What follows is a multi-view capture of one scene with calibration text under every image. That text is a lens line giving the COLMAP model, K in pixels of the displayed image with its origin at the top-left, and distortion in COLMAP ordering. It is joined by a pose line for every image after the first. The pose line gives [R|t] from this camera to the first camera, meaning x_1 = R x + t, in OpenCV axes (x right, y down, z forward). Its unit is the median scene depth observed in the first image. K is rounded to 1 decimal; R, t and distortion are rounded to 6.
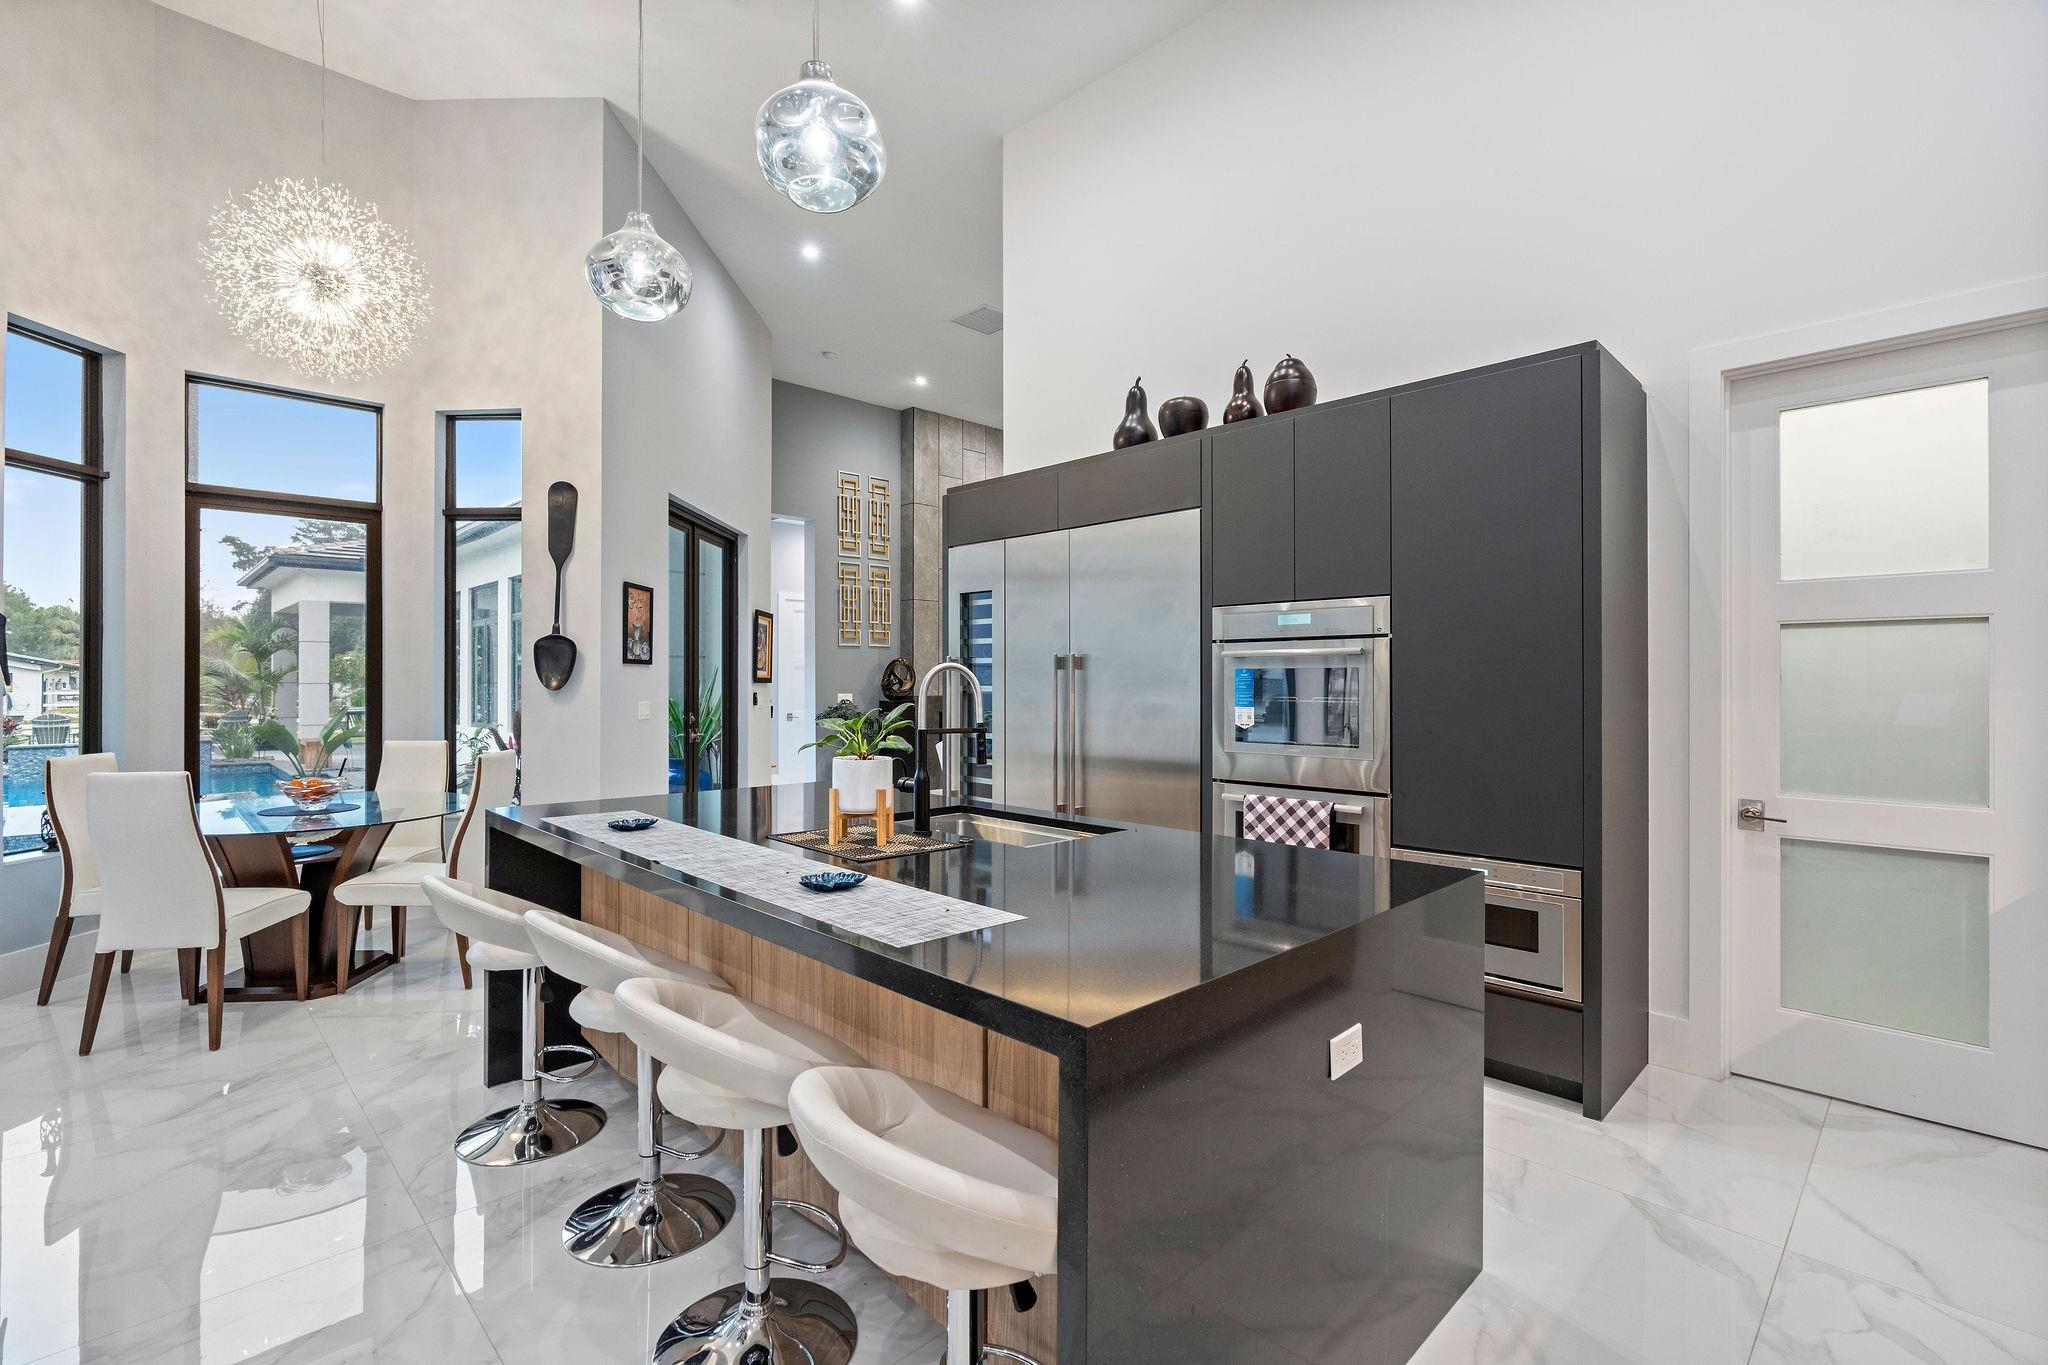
lens RADIAL K [[936.1, 0, 1010.3], [0, 936.1, 680.9], [0, 0, 1]] dist [-0.005453, 0.003494]
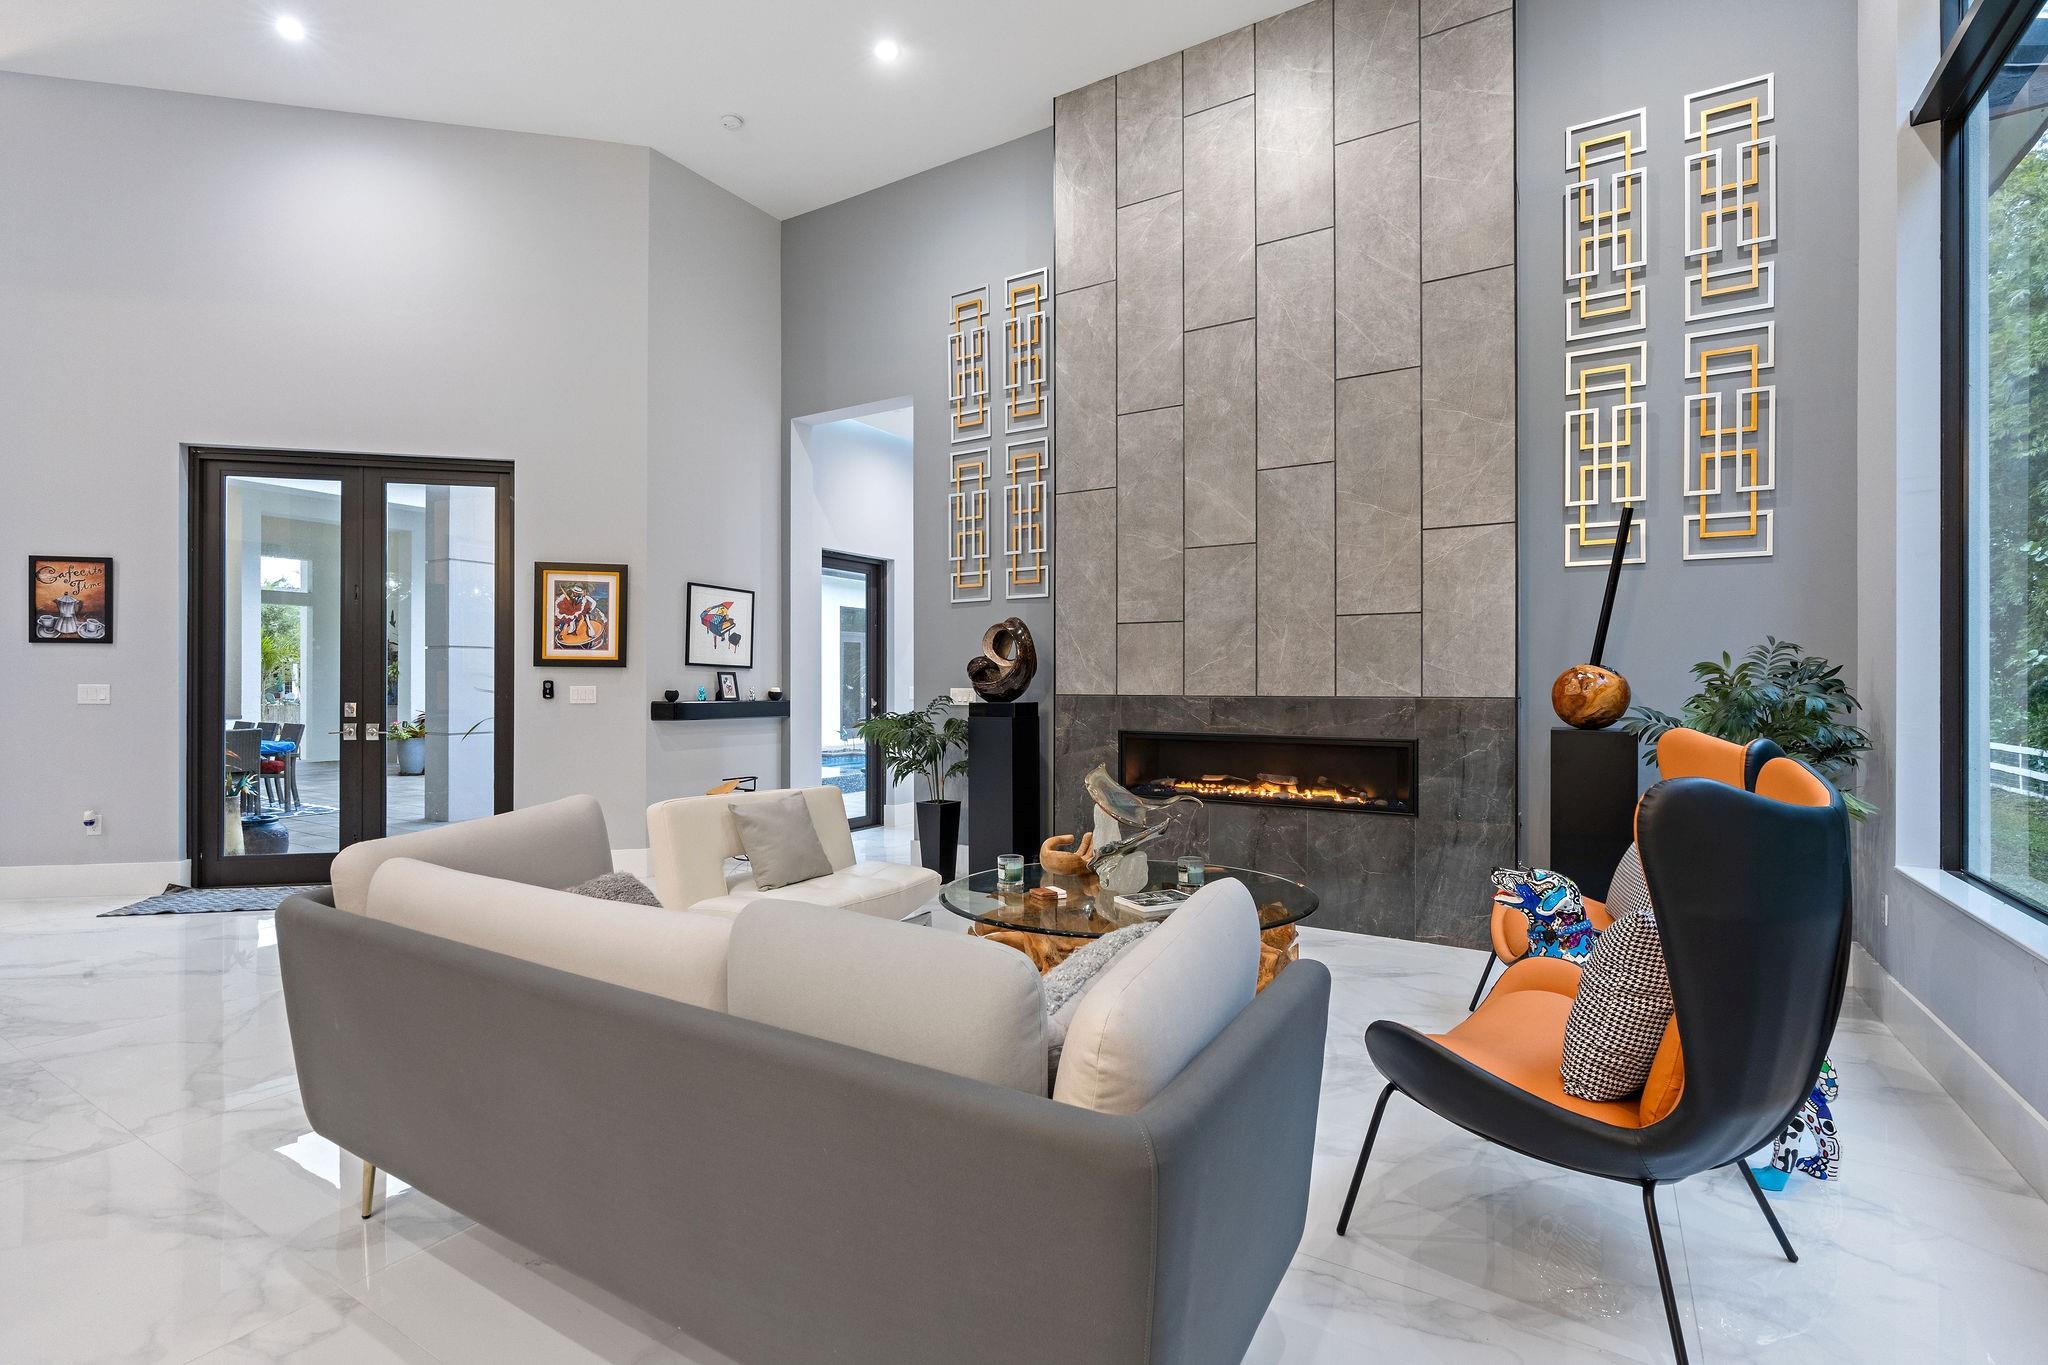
lens RADIAL K [[936.1, 0, 1019.9], [0, 936.1, 690.6], [0, 0, 1]] dist [-0.005453, 0.003494]
pose [[0.261233, -0.006890, -0.965251, 0.656889], [-0.000421, 0.999974, -0.007252, 0.032326], [0.965276, 0.002300, 0.261223, 1.589305]]
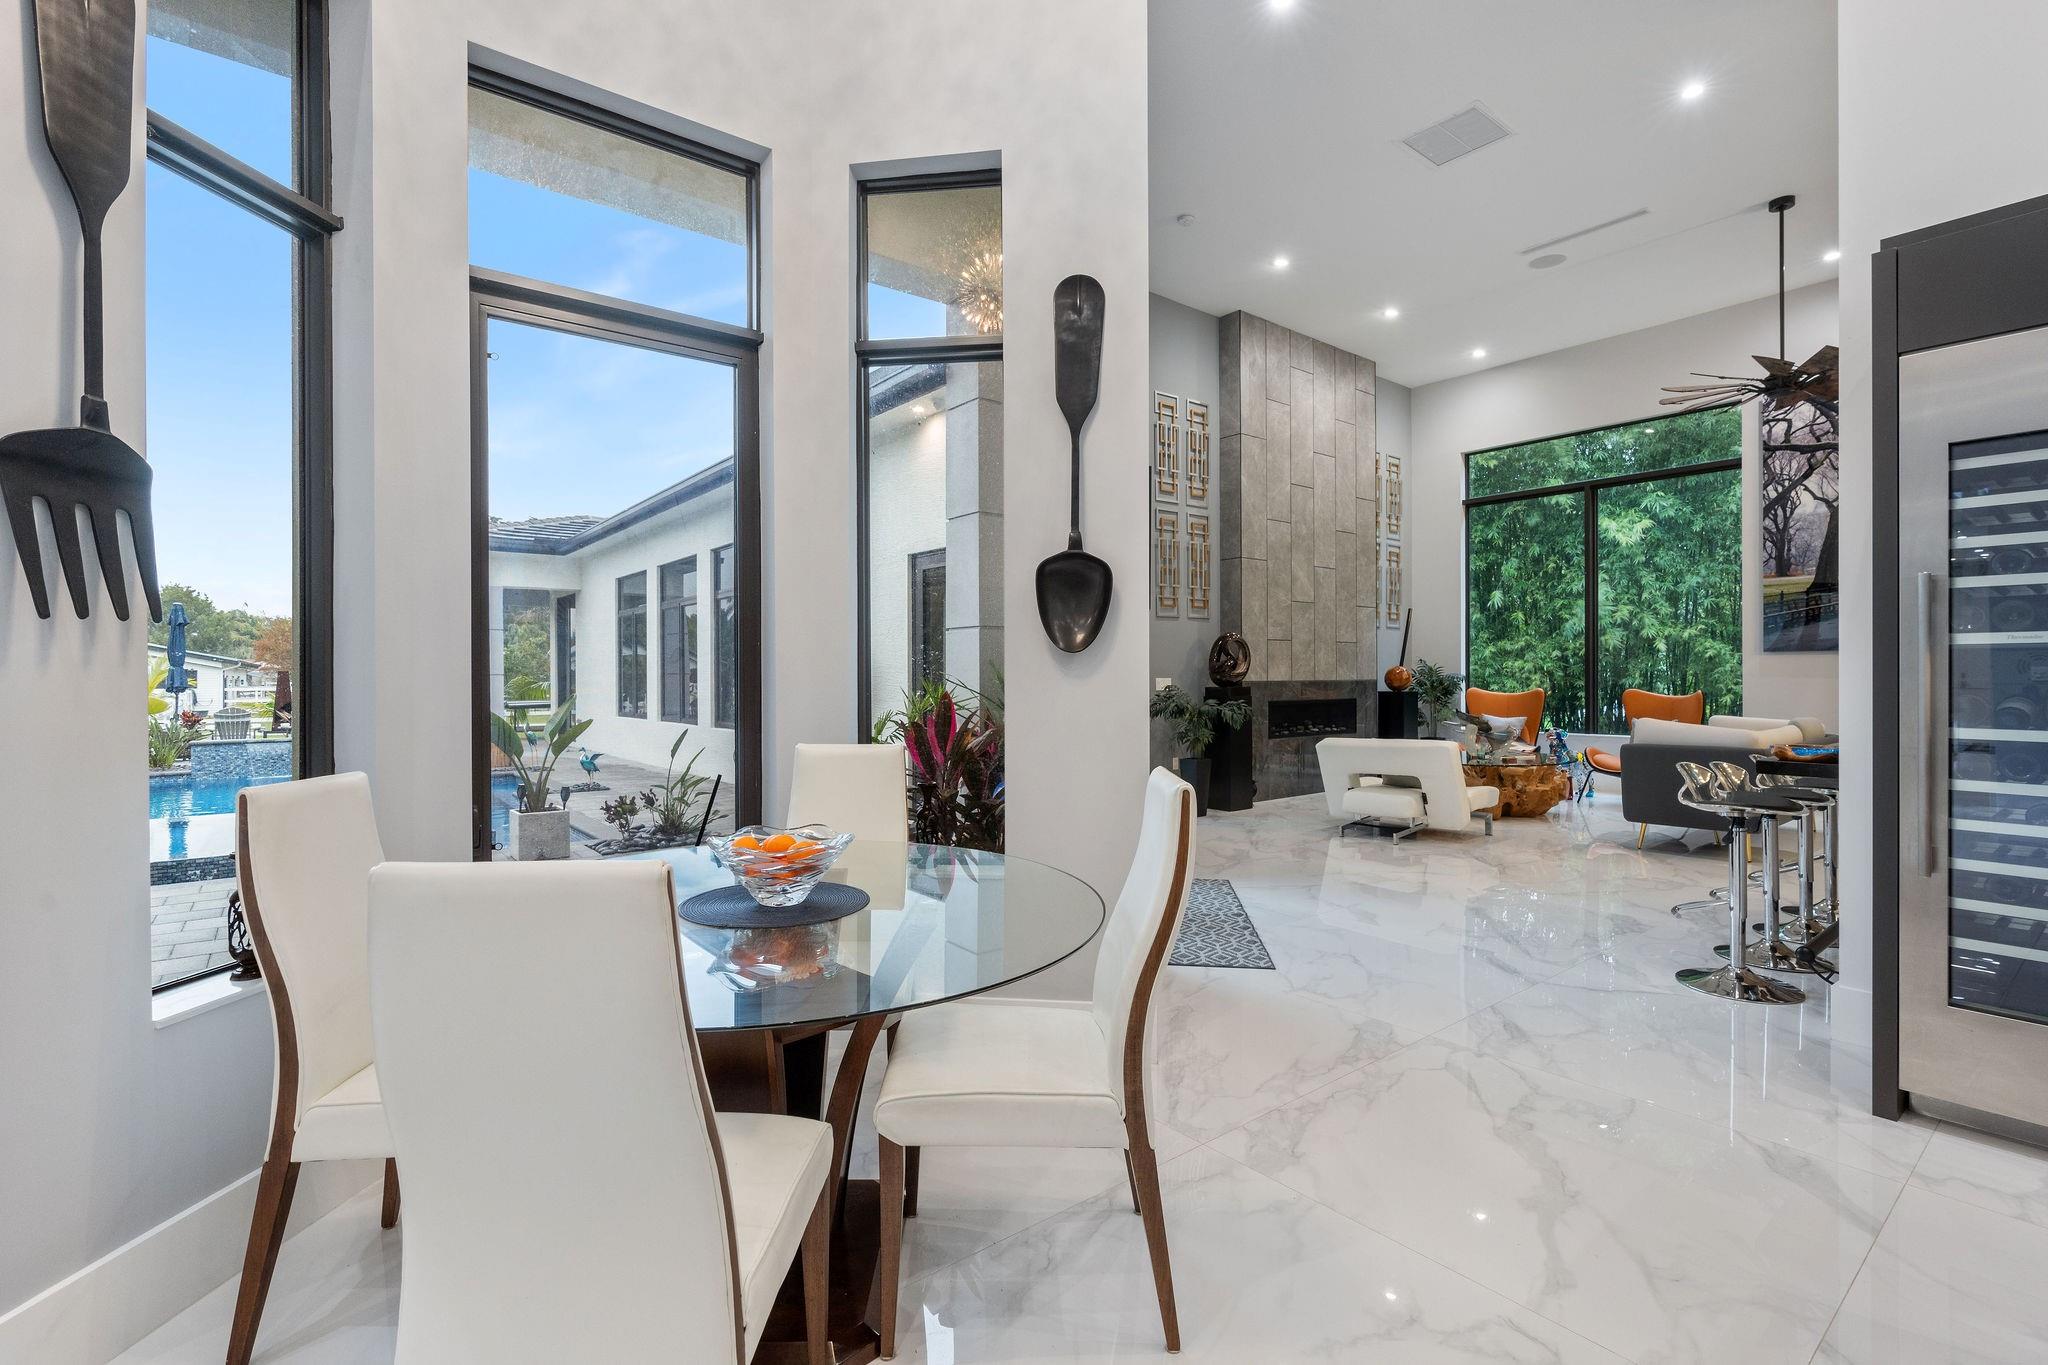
lens RADIAL K [[936.1, 0, 1016.1], [0, 936.1, 678.9], [0, 0, 1]] dist [-0.005453, 0.003494]
pose [[0.995056, -0.005233, -0.099175, -0.396673], [0.005662, 0.999976, 0.004045, 0.019067], [0.099152, -0.004587, 0.995062, 0.381311]]
